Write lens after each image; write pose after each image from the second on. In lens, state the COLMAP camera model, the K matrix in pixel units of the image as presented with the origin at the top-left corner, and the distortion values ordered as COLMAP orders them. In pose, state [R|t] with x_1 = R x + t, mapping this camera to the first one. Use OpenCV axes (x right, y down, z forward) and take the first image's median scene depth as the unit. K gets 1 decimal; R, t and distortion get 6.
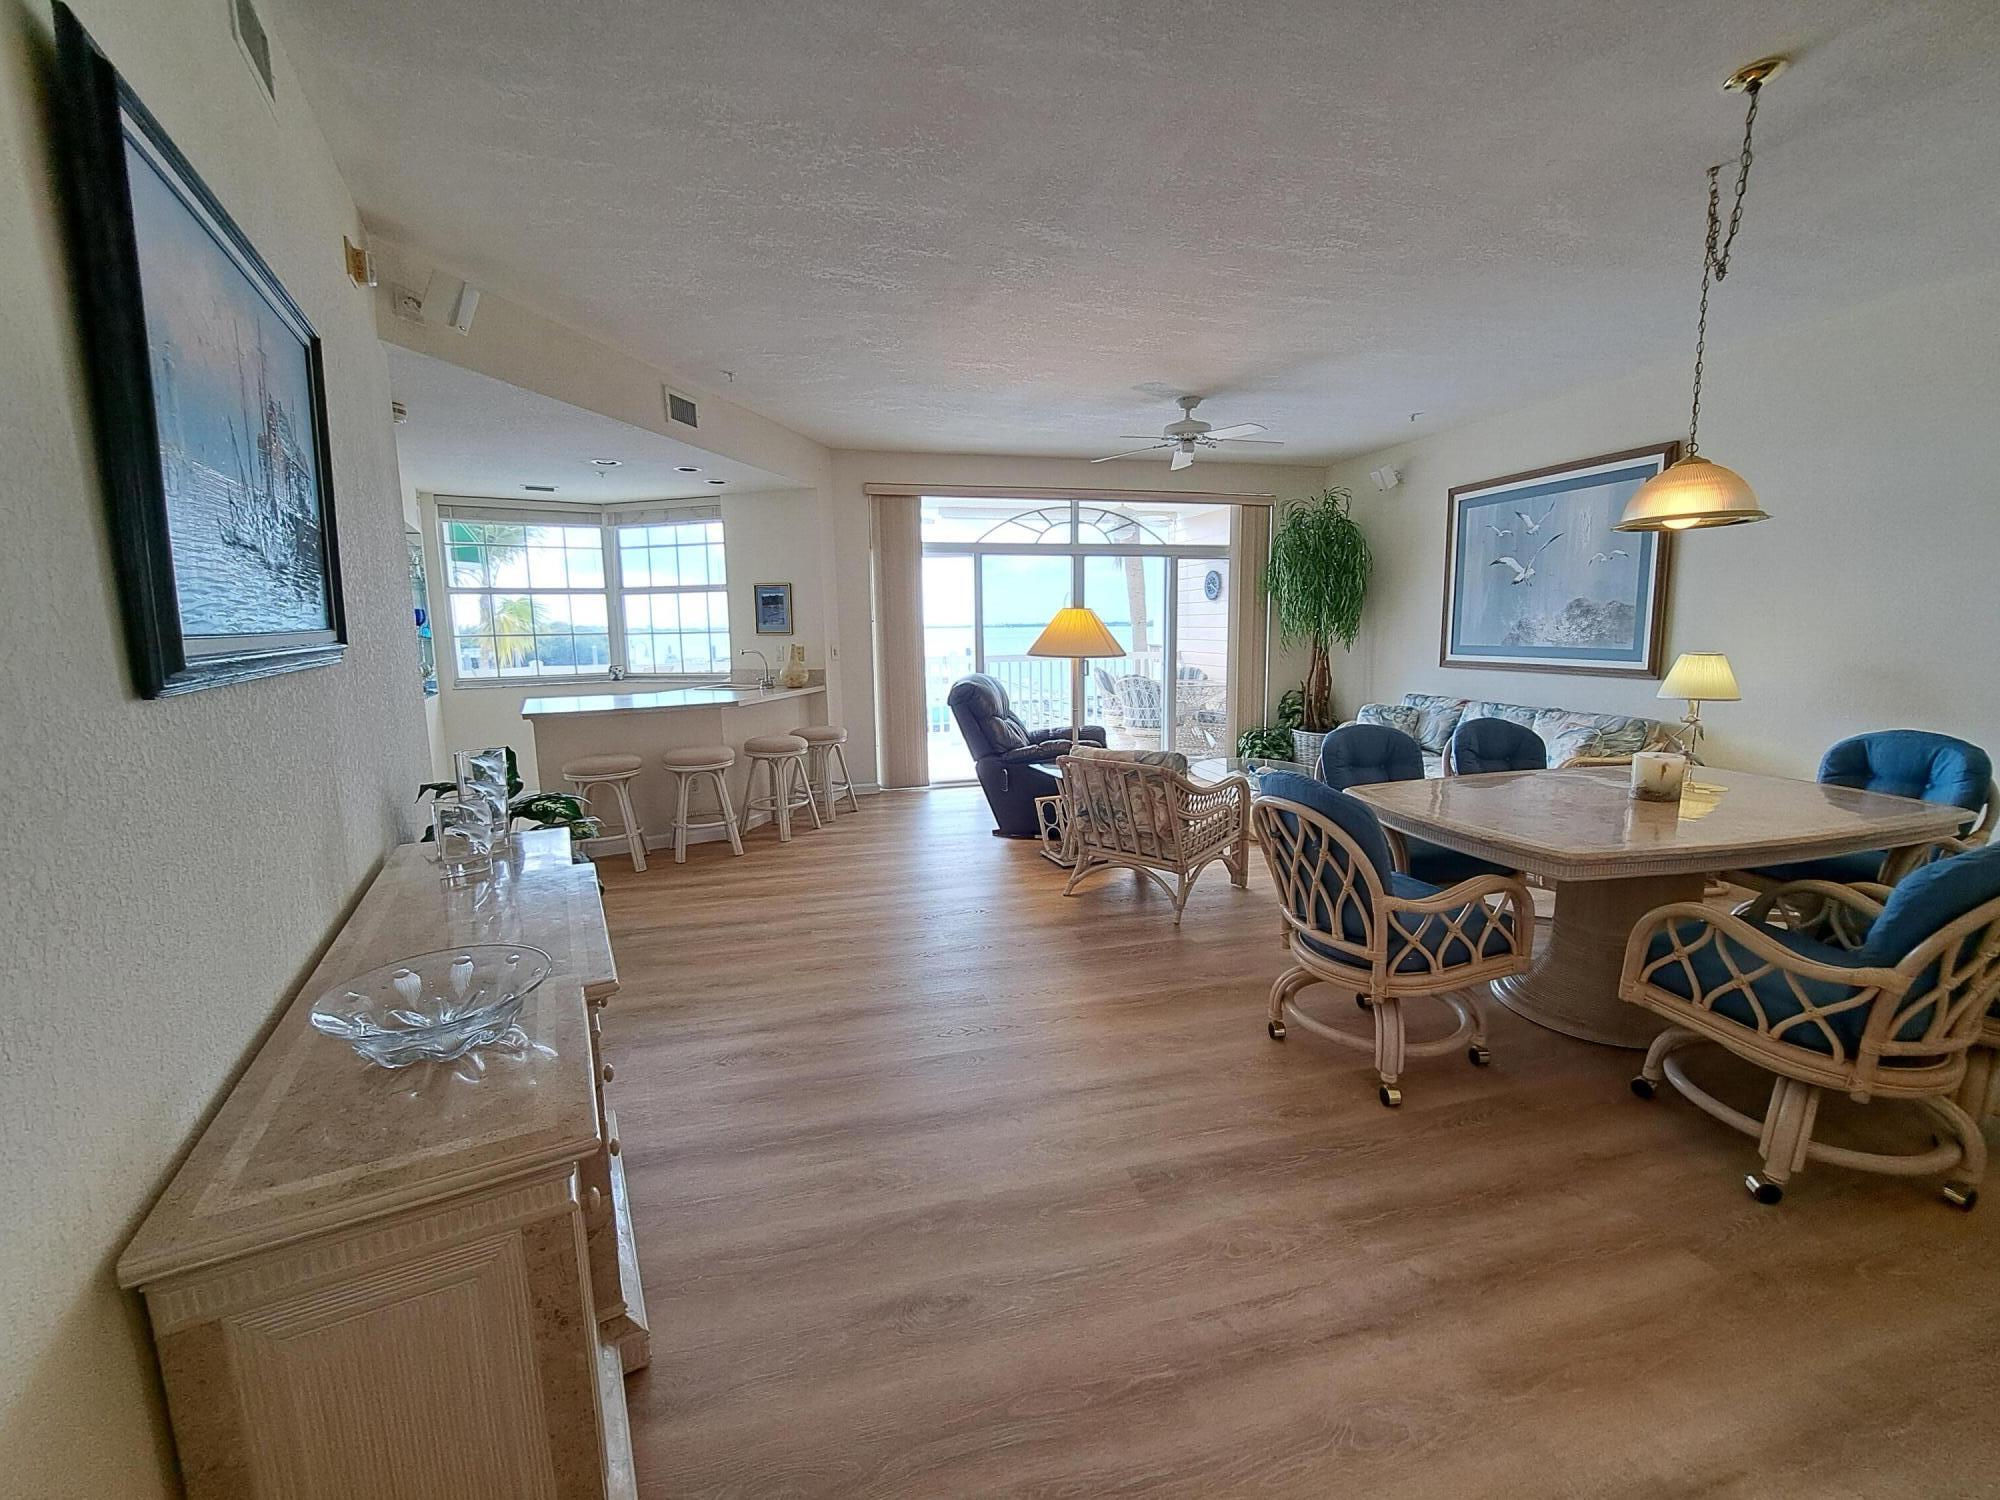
lens RADIAL K [[806.9, 0, 1006.3], [0, 806.9, 726.8], [0, 0, 1]] dist [-0.014664, -0.000160]
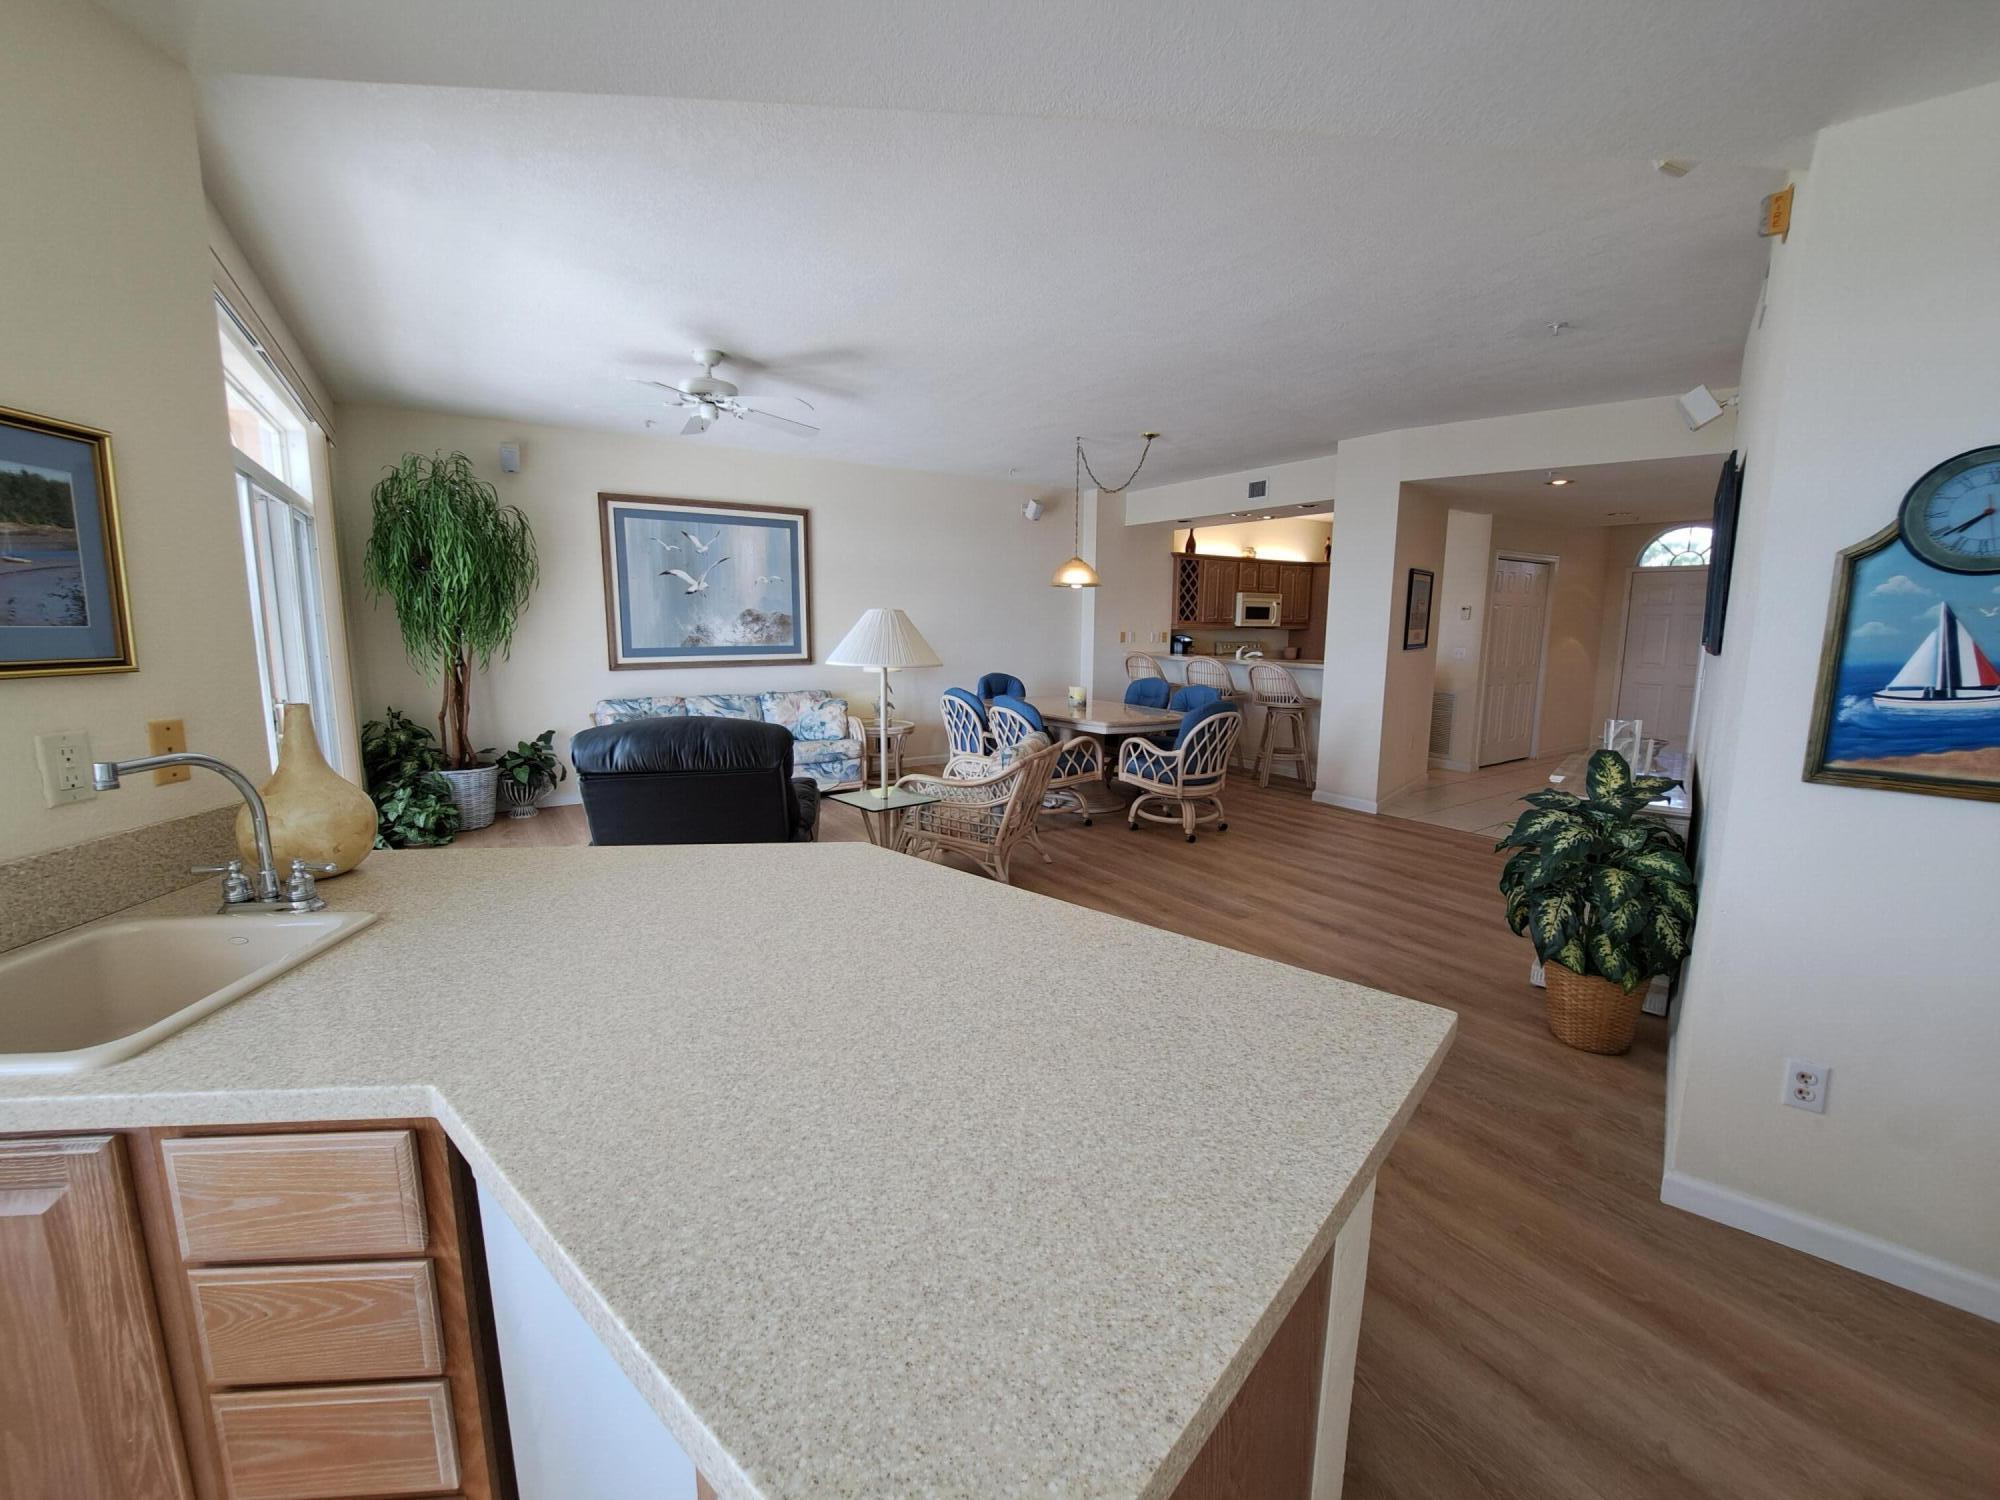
lens RADIAL K [[789.2, 0, 1011.6], [0, 789.2, 724.7], [0, 0, 1]] dist [0.000830, 0.000048]
pose [[-0.339783, -0.113238, 0.933662, -0.520440], [0.116626, 0.979990, 0.161300, -0.102551], [-0.933245, 0.163696, -0.319778, 0.806092]]
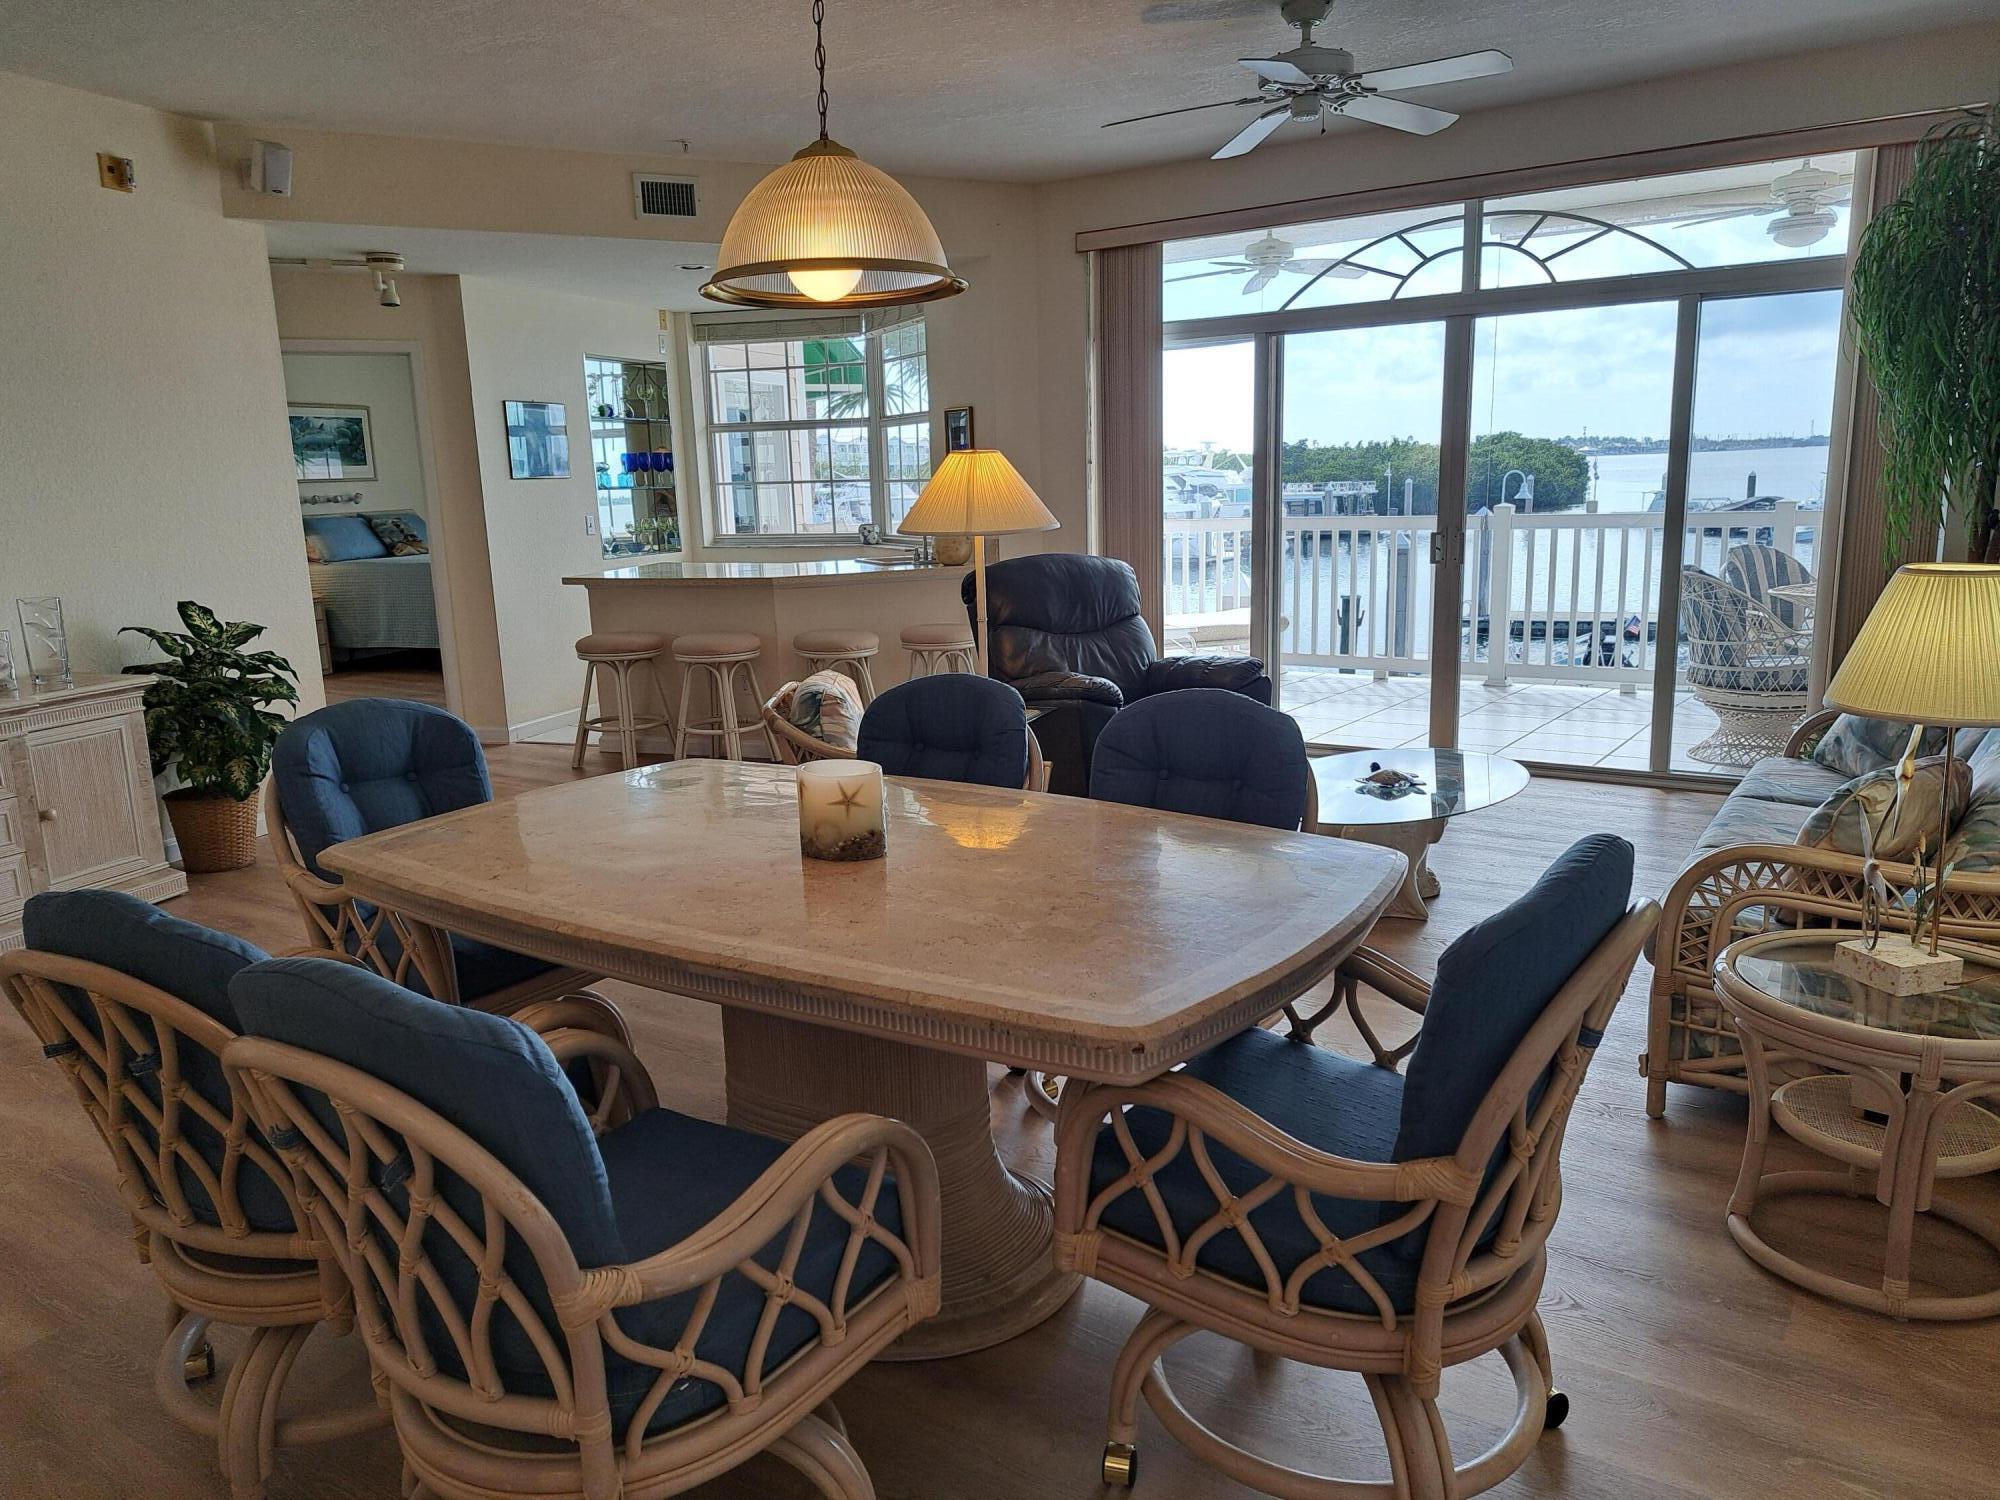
lens RADIAL K [[1439.6, 0, 990.8], [0, 1439.6, 781.5], [0, 0, 1]] dist [0.008159, 0.001923]
pose [[0.654013, 0.153991, -0.740644, 0.645920], [-0.071116, 0.987242, 0.142465, -0.038734], [0.753133, -0.040502, 0.656620, 0.200834]]
